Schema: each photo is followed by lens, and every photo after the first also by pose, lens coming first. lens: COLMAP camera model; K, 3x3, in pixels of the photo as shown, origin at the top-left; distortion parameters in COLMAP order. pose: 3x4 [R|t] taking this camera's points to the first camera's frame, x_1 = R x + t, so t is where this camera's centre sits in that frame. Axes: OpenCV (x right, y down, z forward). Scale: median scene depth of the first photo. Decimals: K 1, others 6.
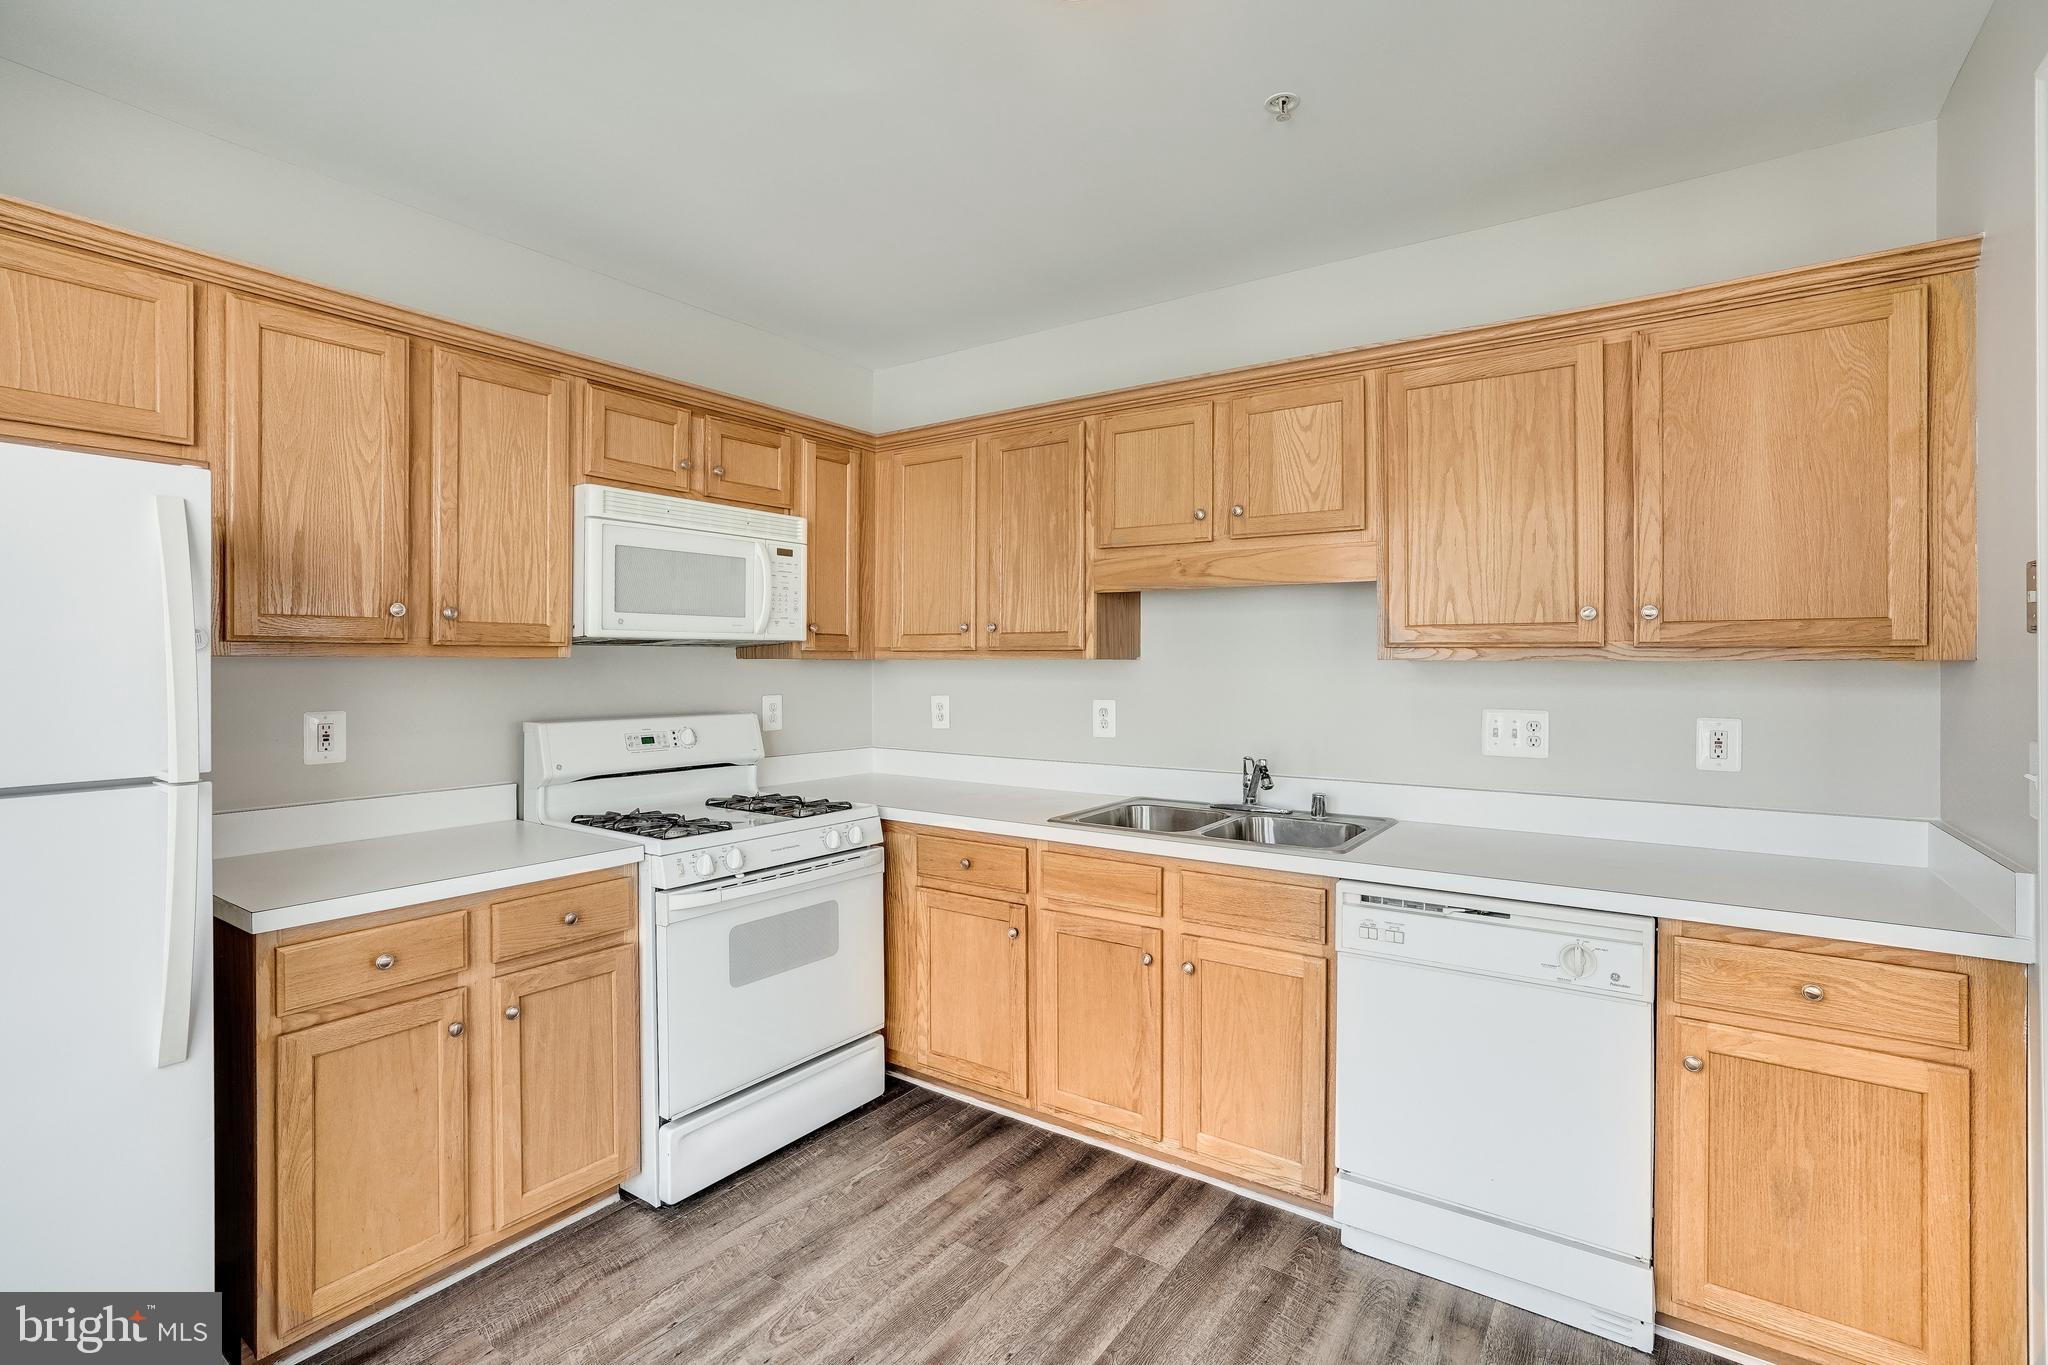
lens RADIAL K [[938.2, 0, 1026.7], [0, 938.2, 666.3], [0, 0, 1]] dist [-0.024538, 0.002641]
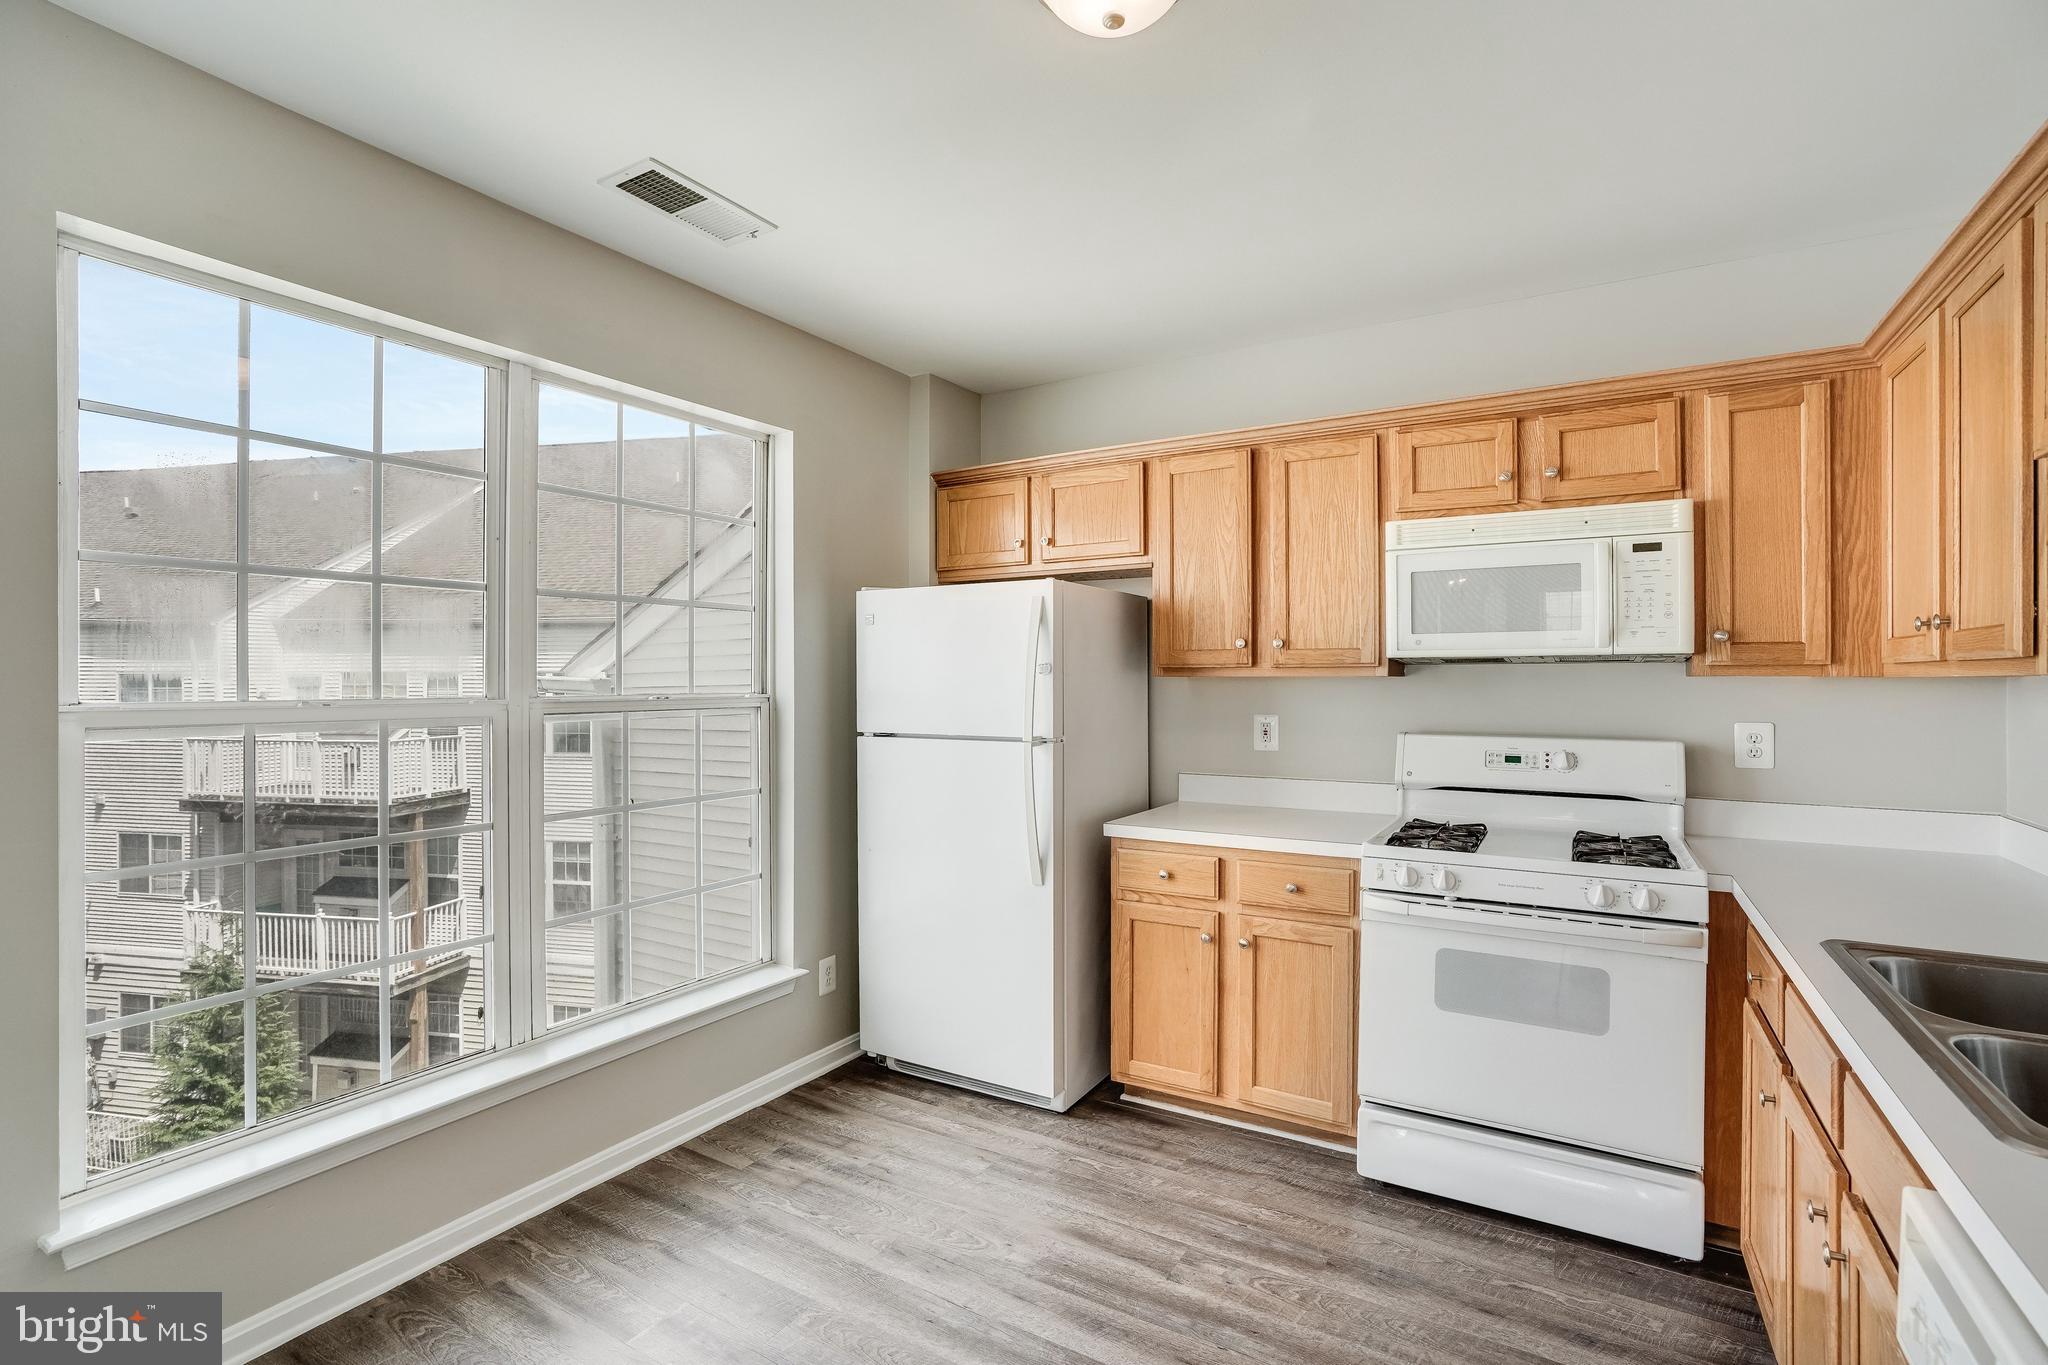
lens RADIAL K [[948.3, 0, 1037.2], [0, 948.3, 684.2], [0, 0, 1]] dist [-0.030628, 0.005689]
pose [[0.080362, 0.000095, -0.996766, 0.687396], [-0.006769, 0.999977, -0.000450, 0.004472], [0.996743, 0.006783, 0.080361, 0.526361]]
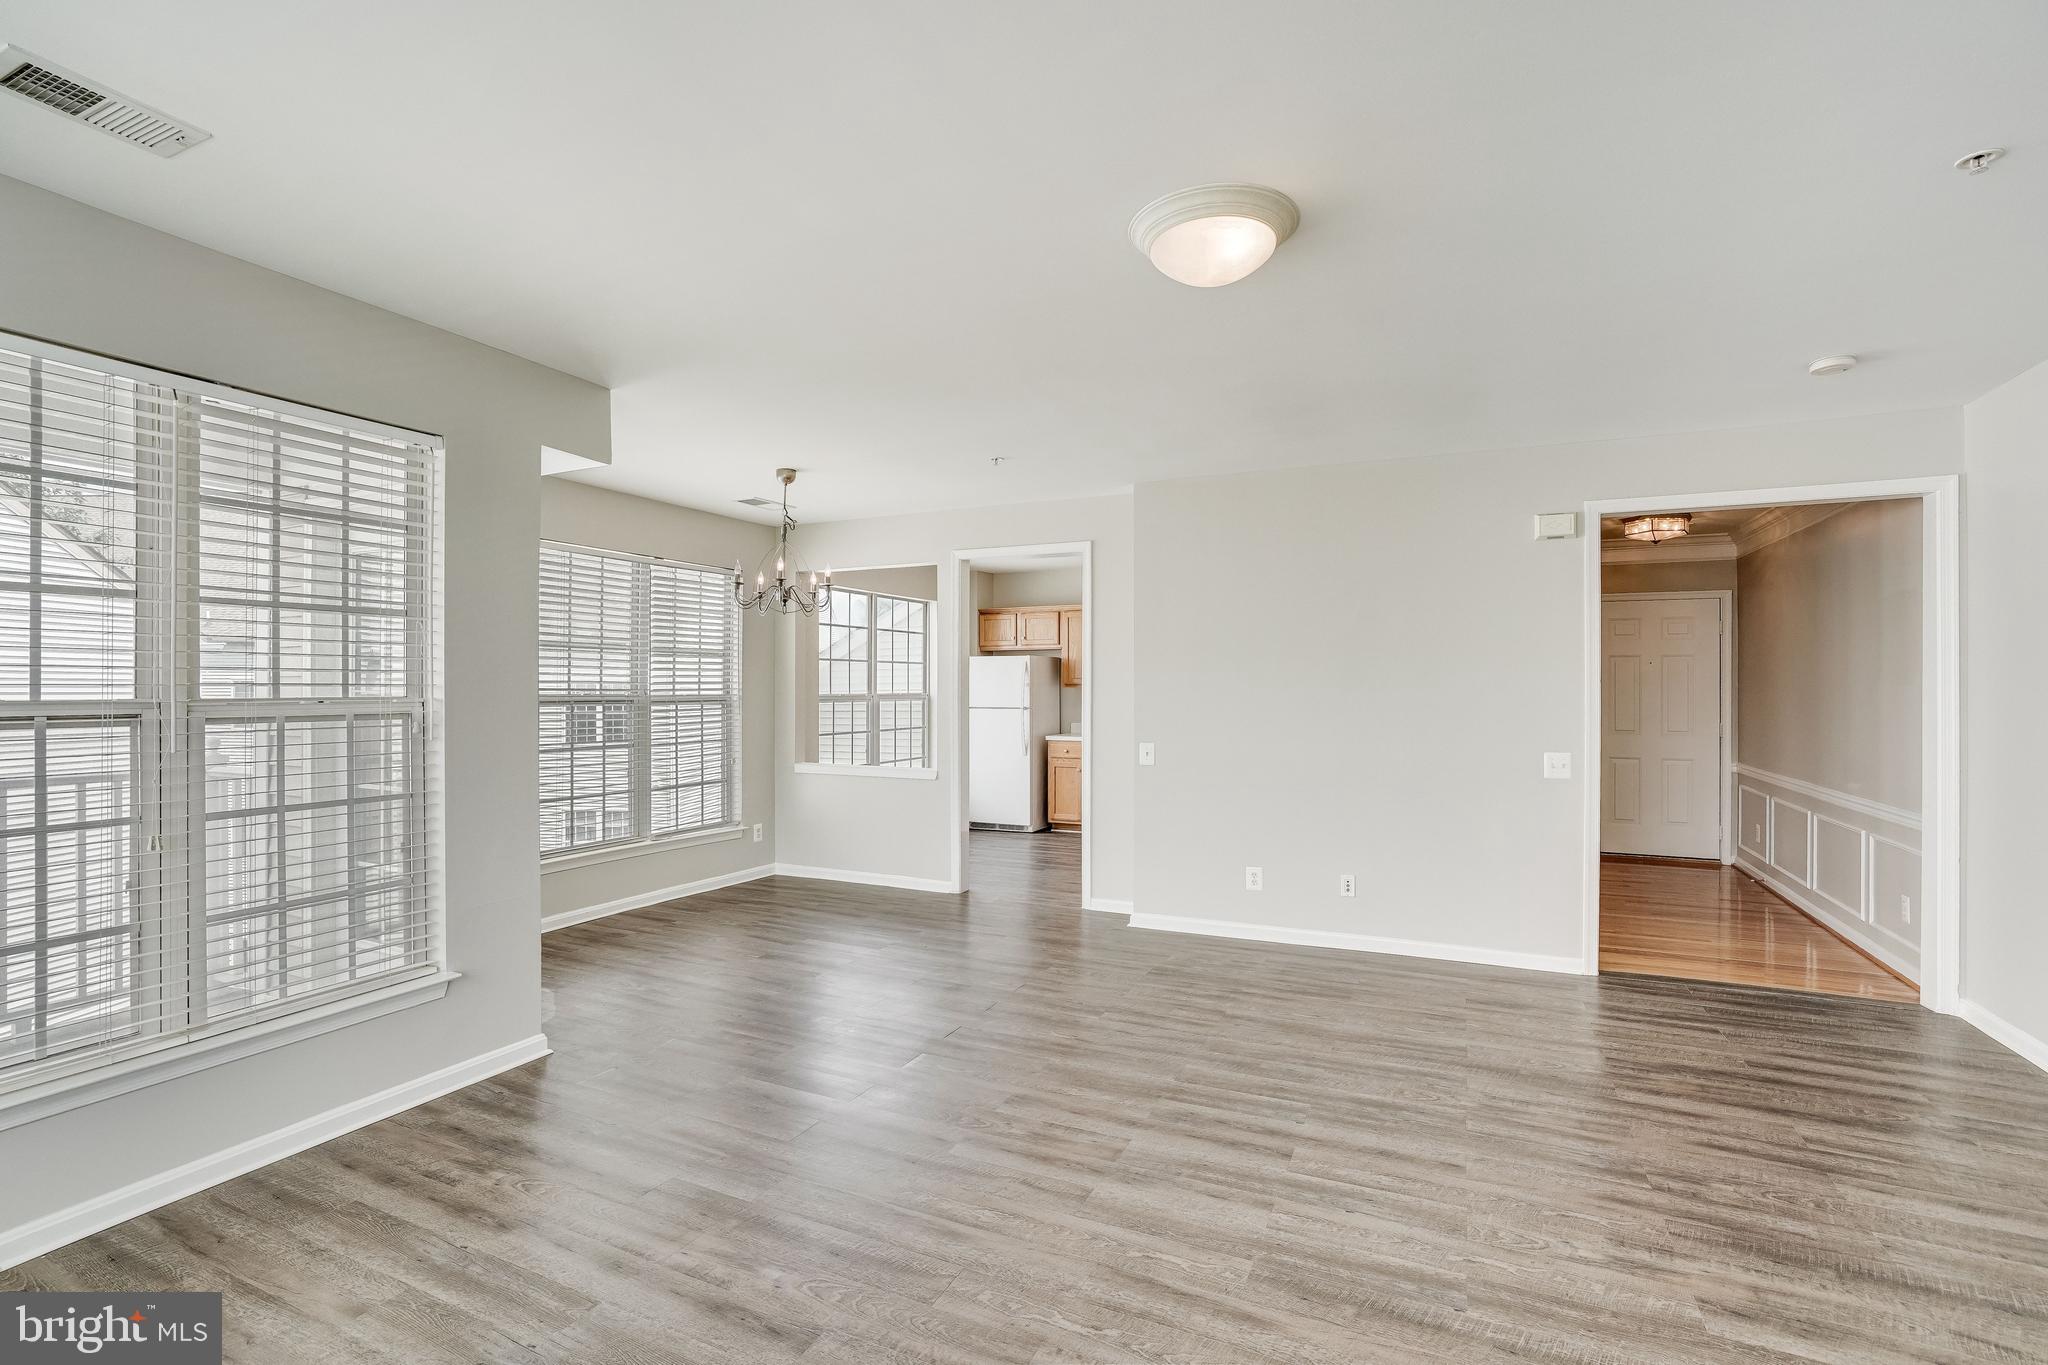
lens RADIAL K [[948.3, 0, 1012.4], [0, 948.3, 679.1], [0, 0, 1]] dist [-0.030628, 0.005689]
pose [[0.156094, -0.008522, -0.987706, 3.277590], [-0.005972, 0.999936, -0.009571, -0.002570], [0.987724, 0.007393, 0.156033, -0.032121]]
